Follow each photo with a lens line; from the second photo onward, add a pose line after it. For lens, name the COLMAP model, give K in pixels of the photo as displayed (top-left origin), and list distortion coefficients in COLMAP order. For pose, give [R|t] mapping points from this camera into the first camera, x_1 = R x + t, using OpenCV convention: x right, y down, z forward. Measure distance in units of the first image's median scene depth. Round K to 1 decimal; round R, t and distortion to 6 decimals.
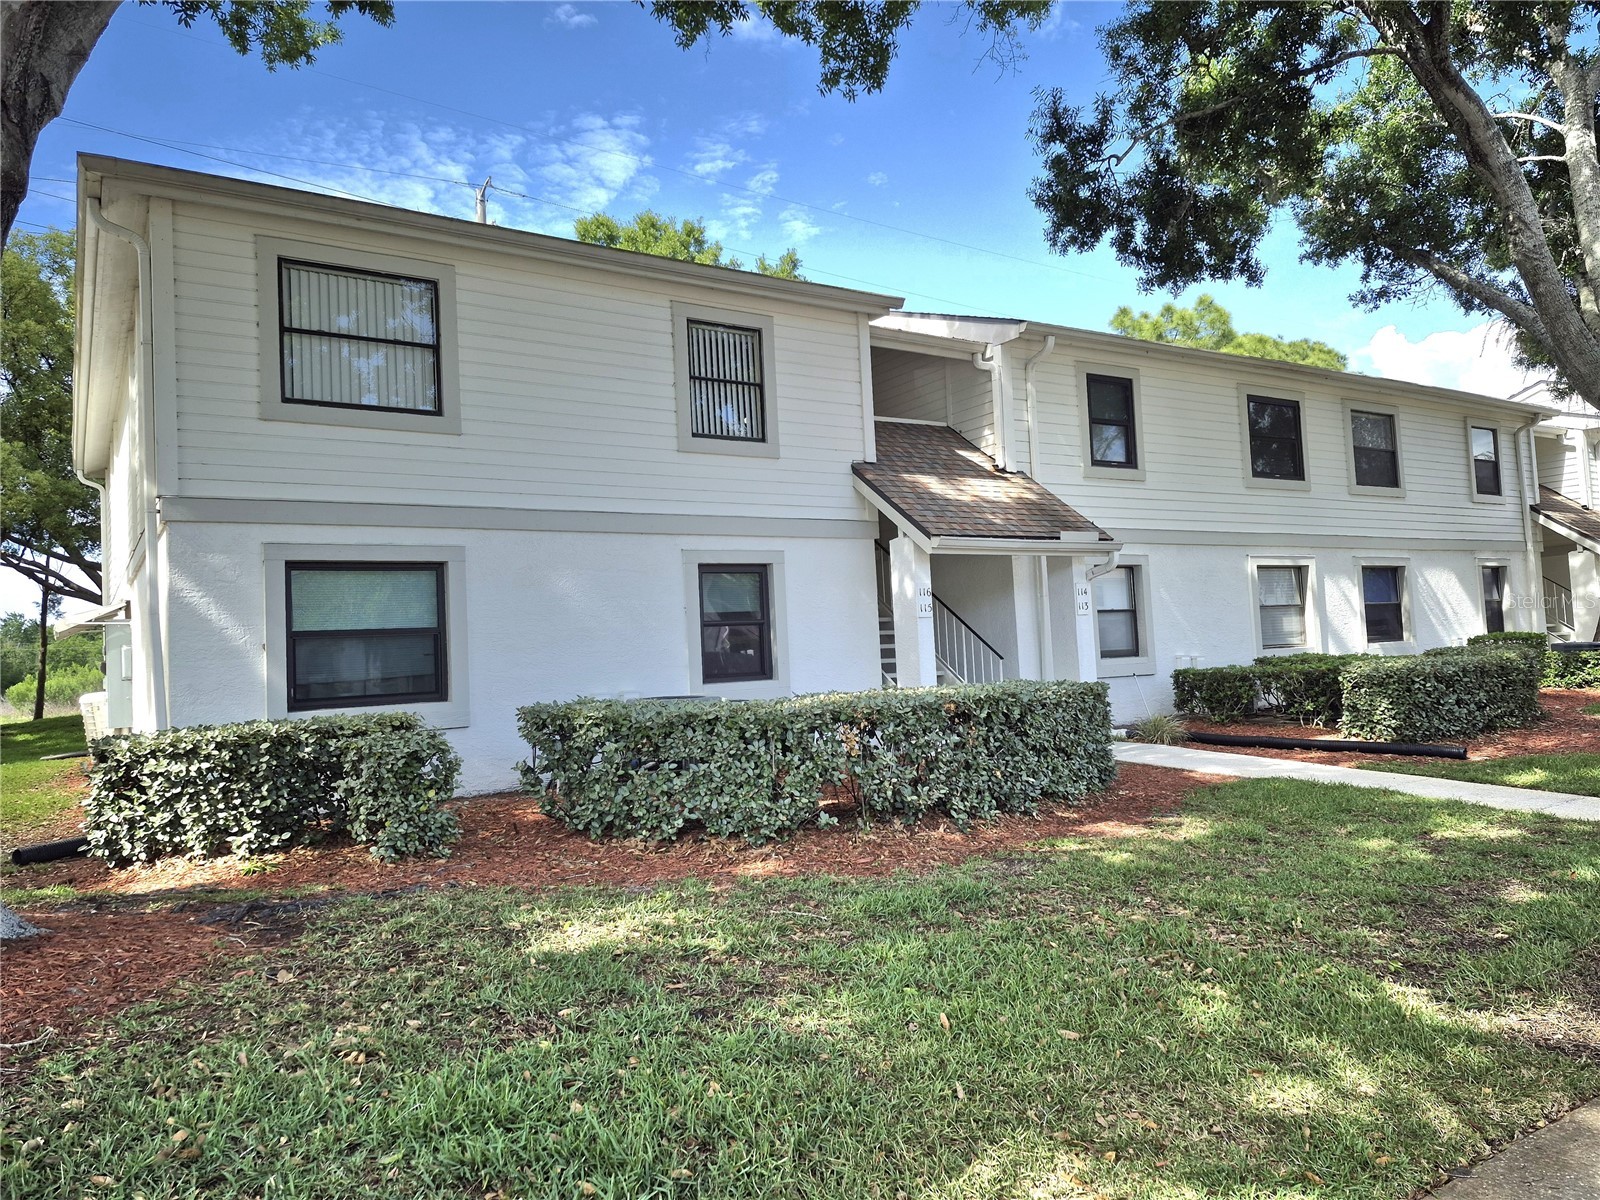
lens RADIAL K [[1069.0, 0, 800.0], [0, 1069.0, 600.0], [0, 0, 1]] dist [0.140423, -0.173636]
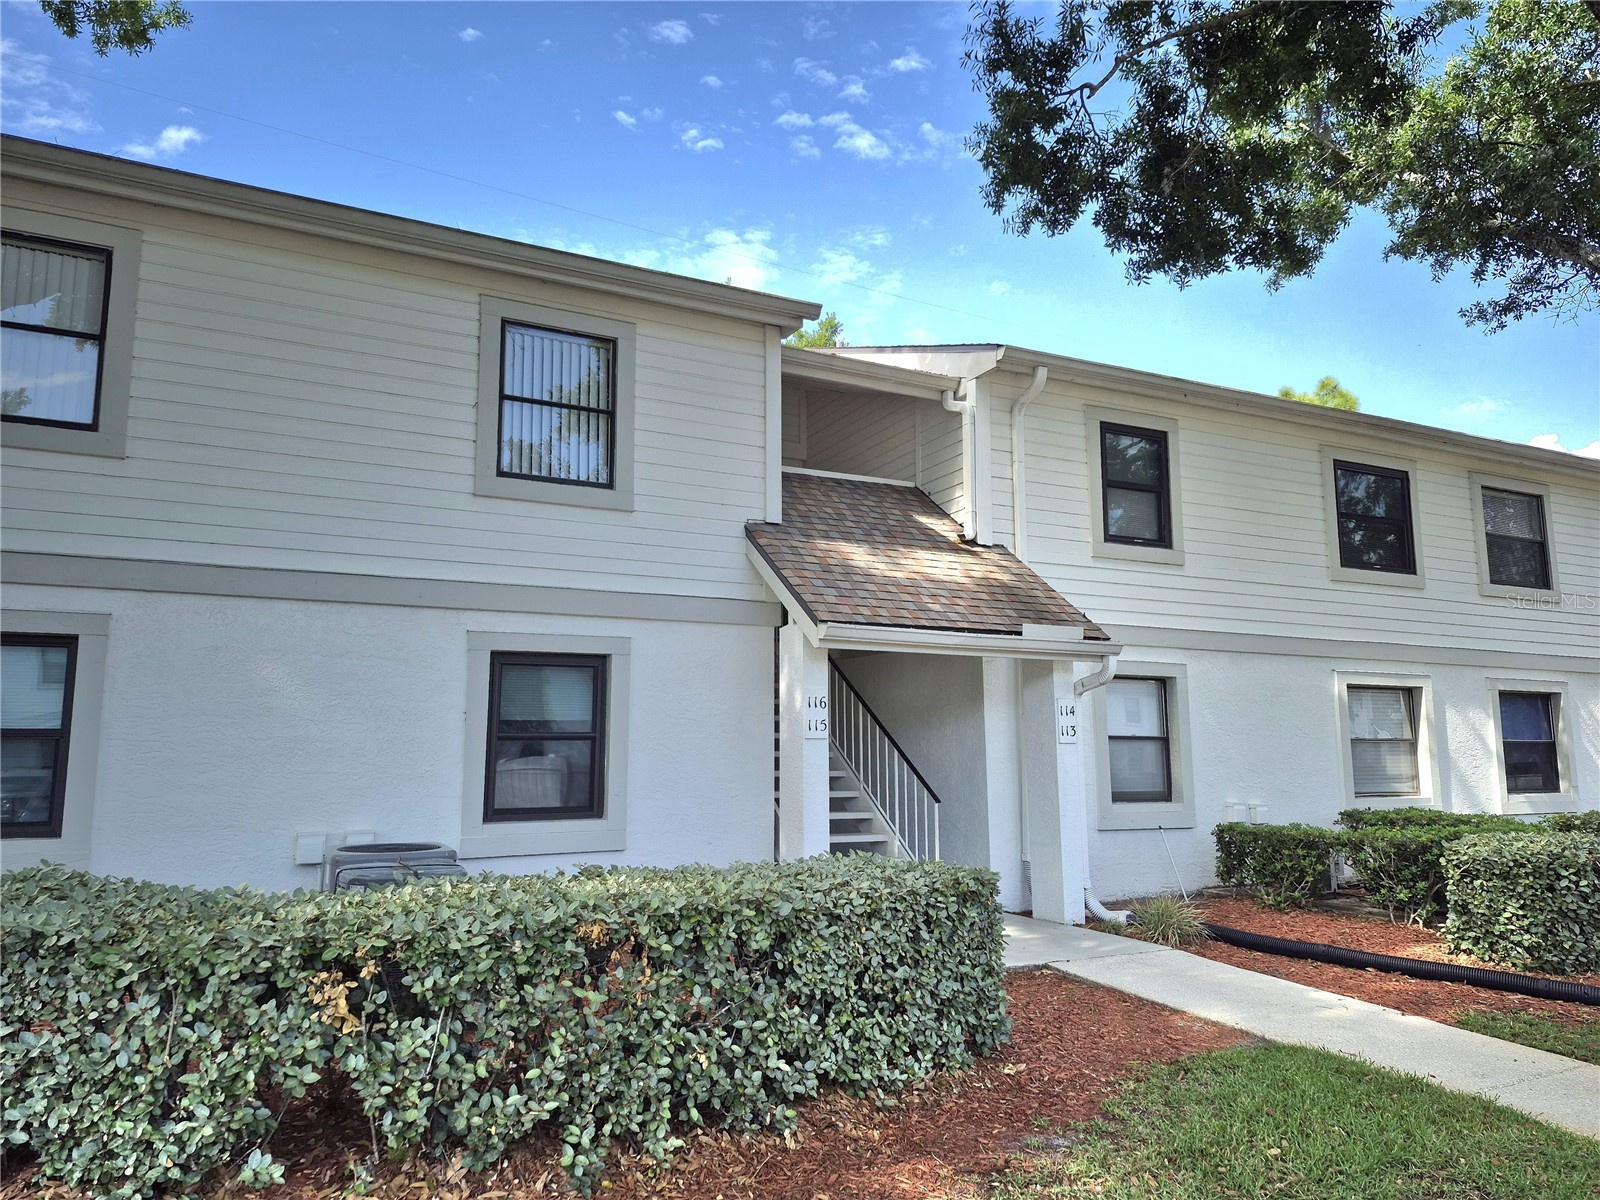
lens RADIAL K [[1071.8, 0, 799.3], [0, 1071.8, 617.3], [0, 0, 1]] dist [0.096119, -0.093069]
pose [[0.993197, 0.028499, -0.112908, 0.164878], [-0.037254, 0.996396, -0.076205, -0.008168], [0.110330, 0.079892, 0.990679, 0.271153]]
